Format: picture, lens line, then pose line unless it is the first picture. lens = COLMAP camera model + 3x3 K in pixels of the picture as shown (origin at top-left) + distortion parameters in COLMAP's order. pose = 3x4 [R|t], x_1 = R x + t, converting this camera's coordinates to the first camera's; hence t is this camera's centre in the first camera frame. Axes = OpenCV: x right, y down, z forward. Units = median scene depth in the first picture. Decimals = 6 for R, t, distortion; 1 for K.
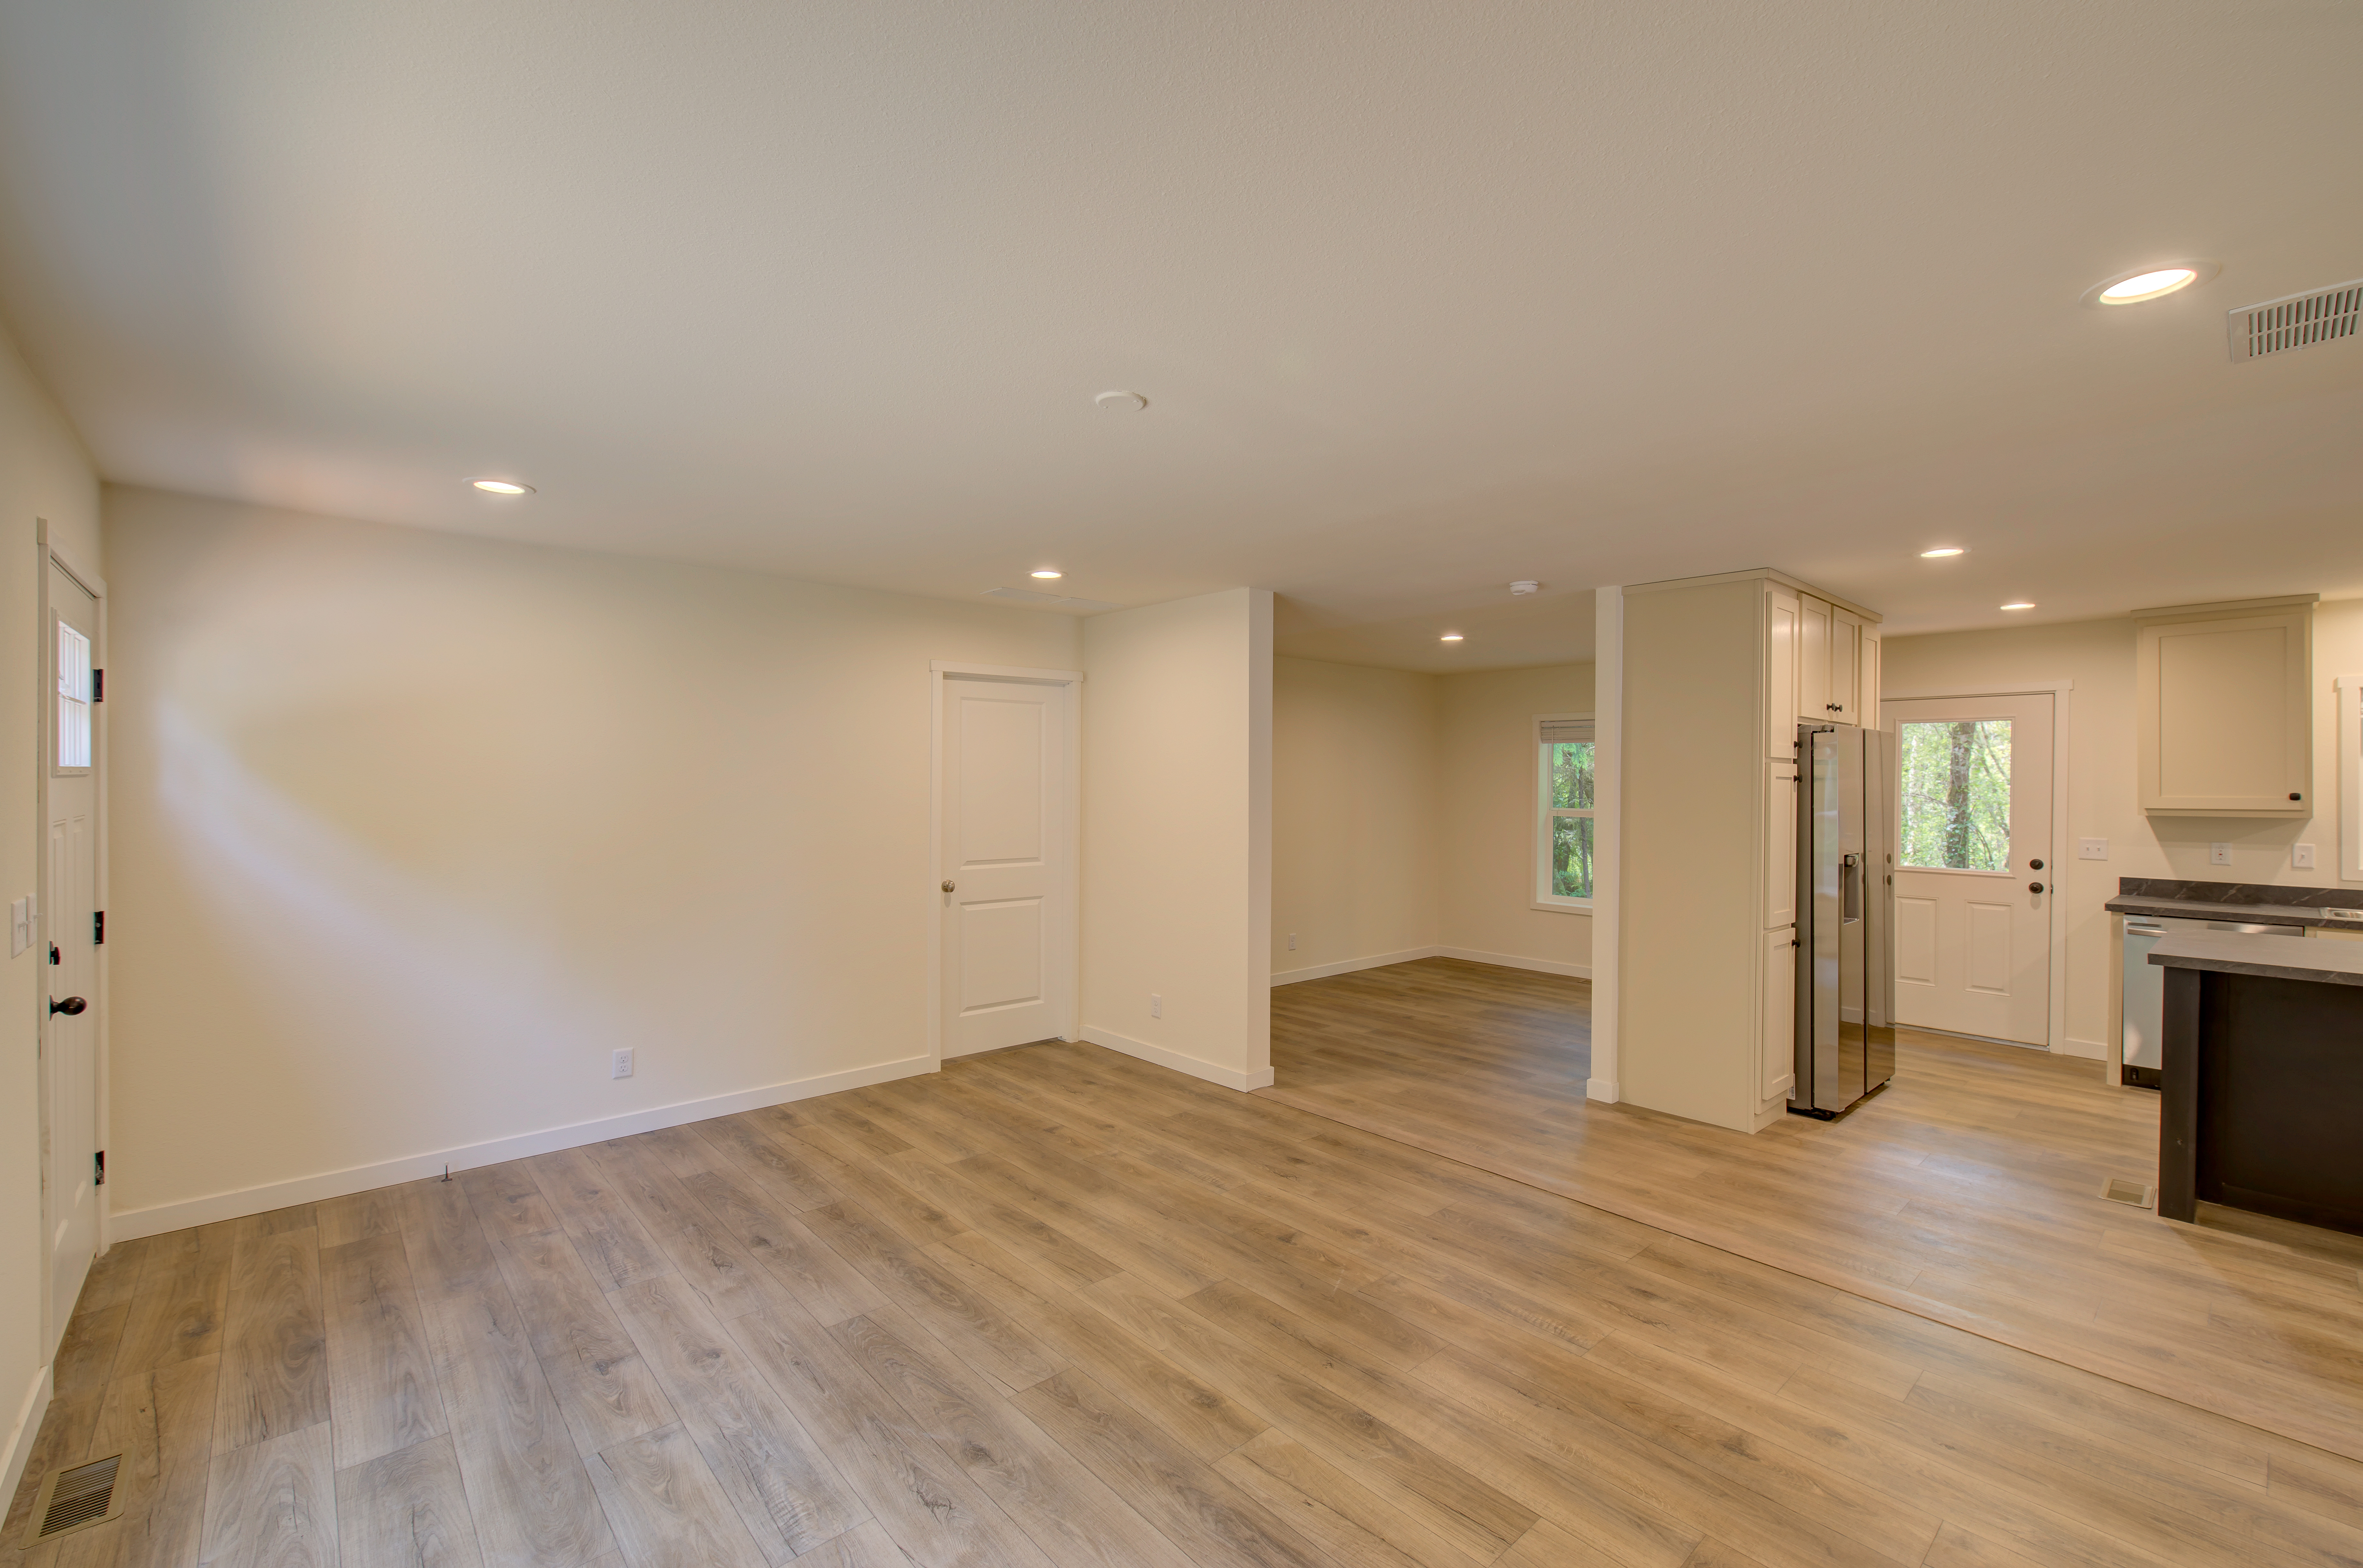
lens RADIAL K [[1003.5, 0, 1184.9], [0, 1003.5, 850.4], [0, 0, 1]] dist [-0.002120, -0.000913]
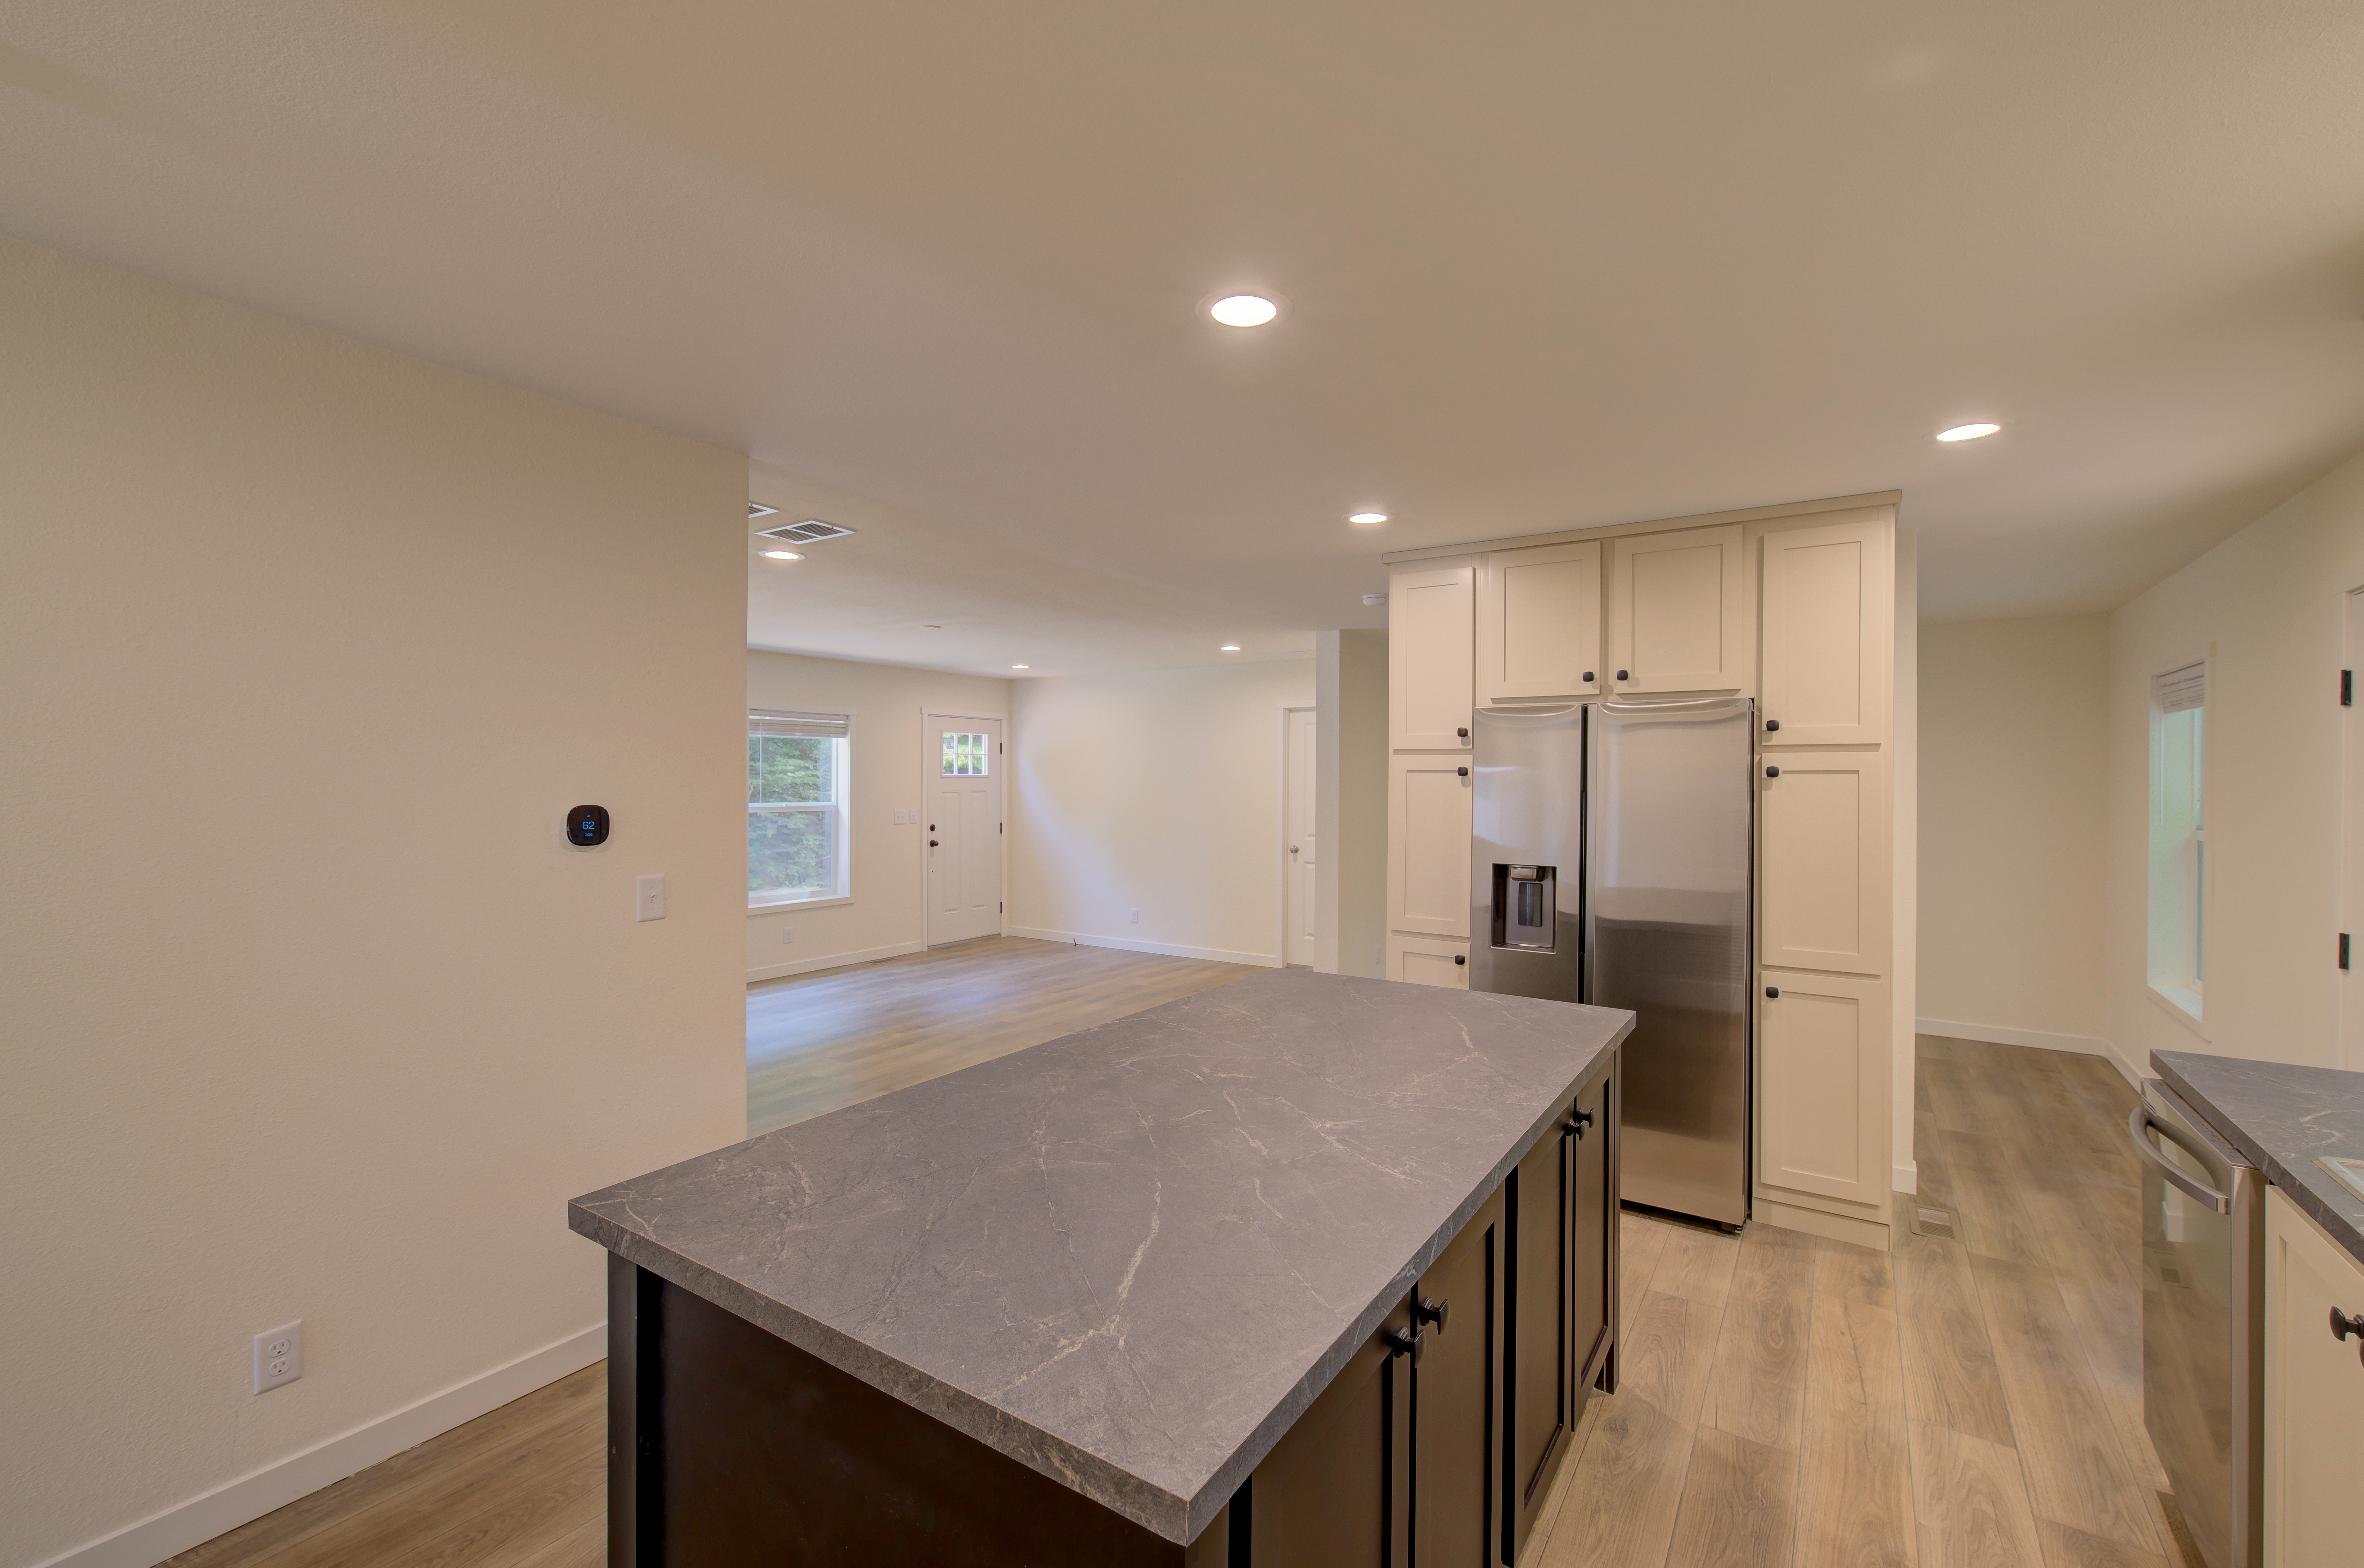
lens RADIAL K [[1010.2, 0, 1182.0], [0, 1010.2, 784.0], [0, 0, 1]] dist [-0.002617, 0.000269]
pose [[0.244403, -0.000004, -0.969674, 1.589393], [-0.069586, 0.997422, -0.017543, -0.031717], [0.967174, 0.071763, 0.243773, 0.602082]]
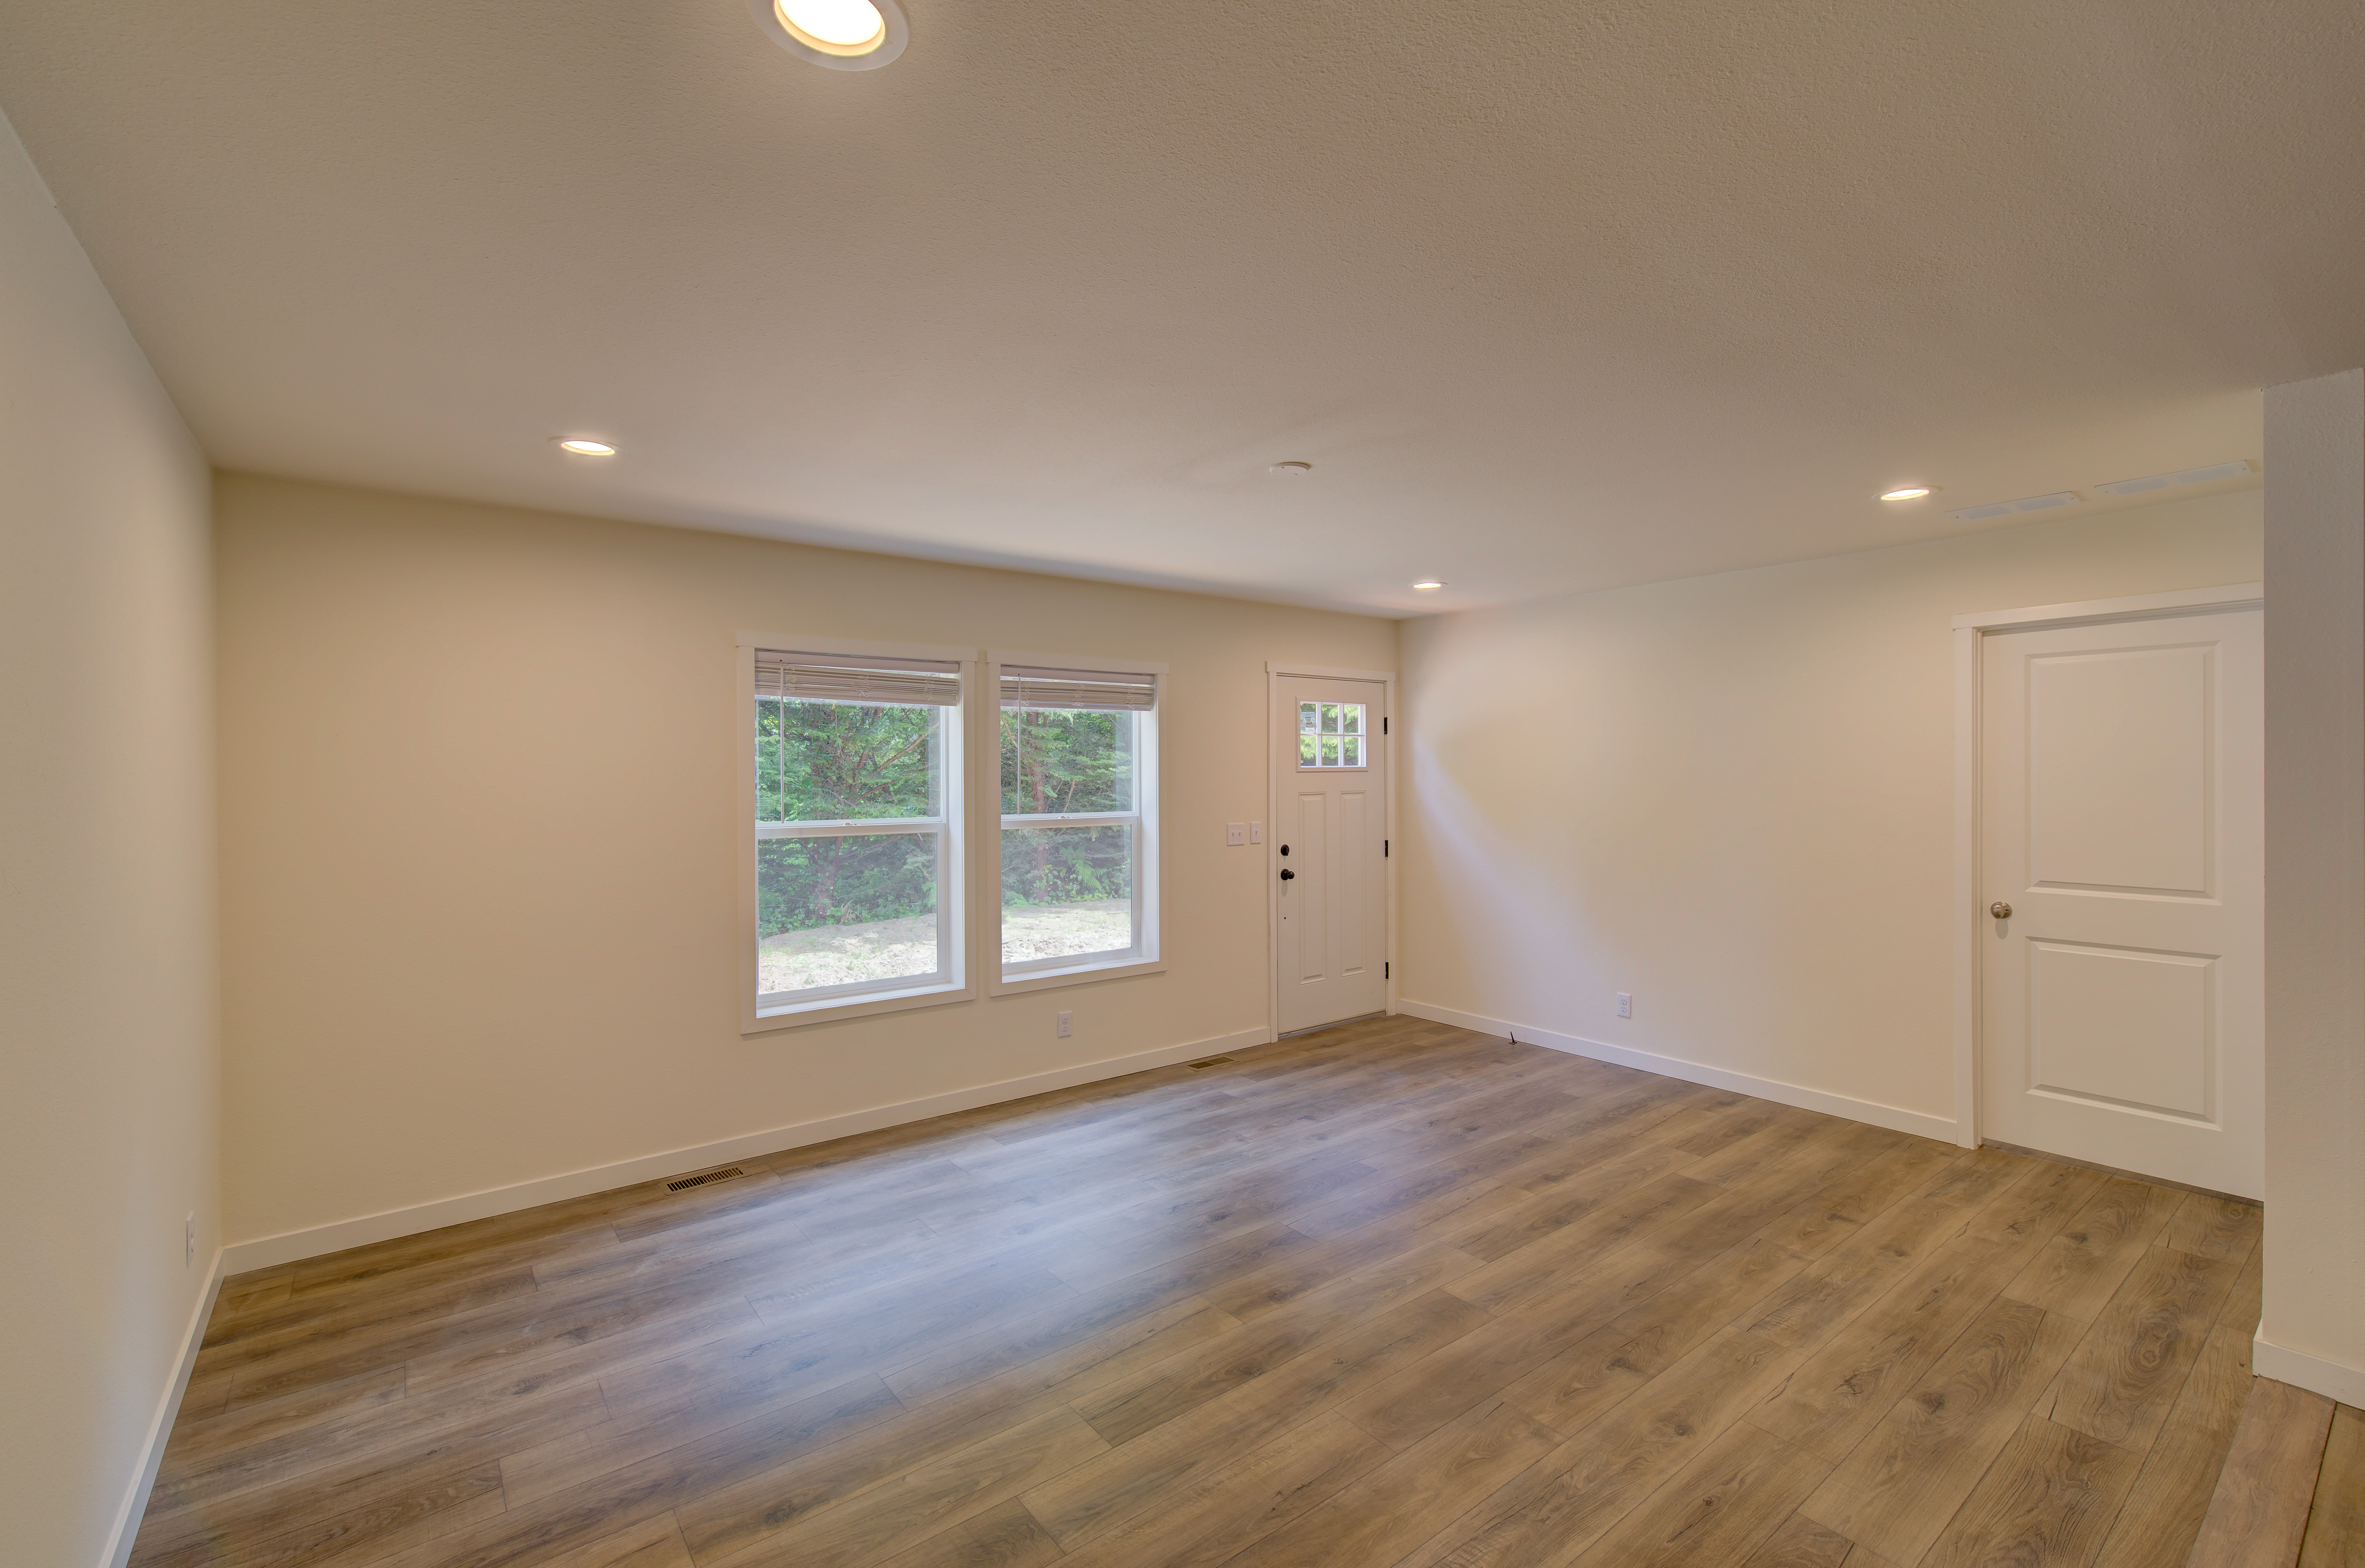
lens RADIAL K [[1019.4, 0, 1182.5], [0, 1019.4, 784.0], [0, 0, 1]] dist [-0.003857, 0.000945]
pose [[-0.079855, 0.006982, -0.996782, 0.757762], [-0.064603, 0.997837, 0.012165, -0.037357], [0.994711, 0.065366, -0.079231, 0.584583]]
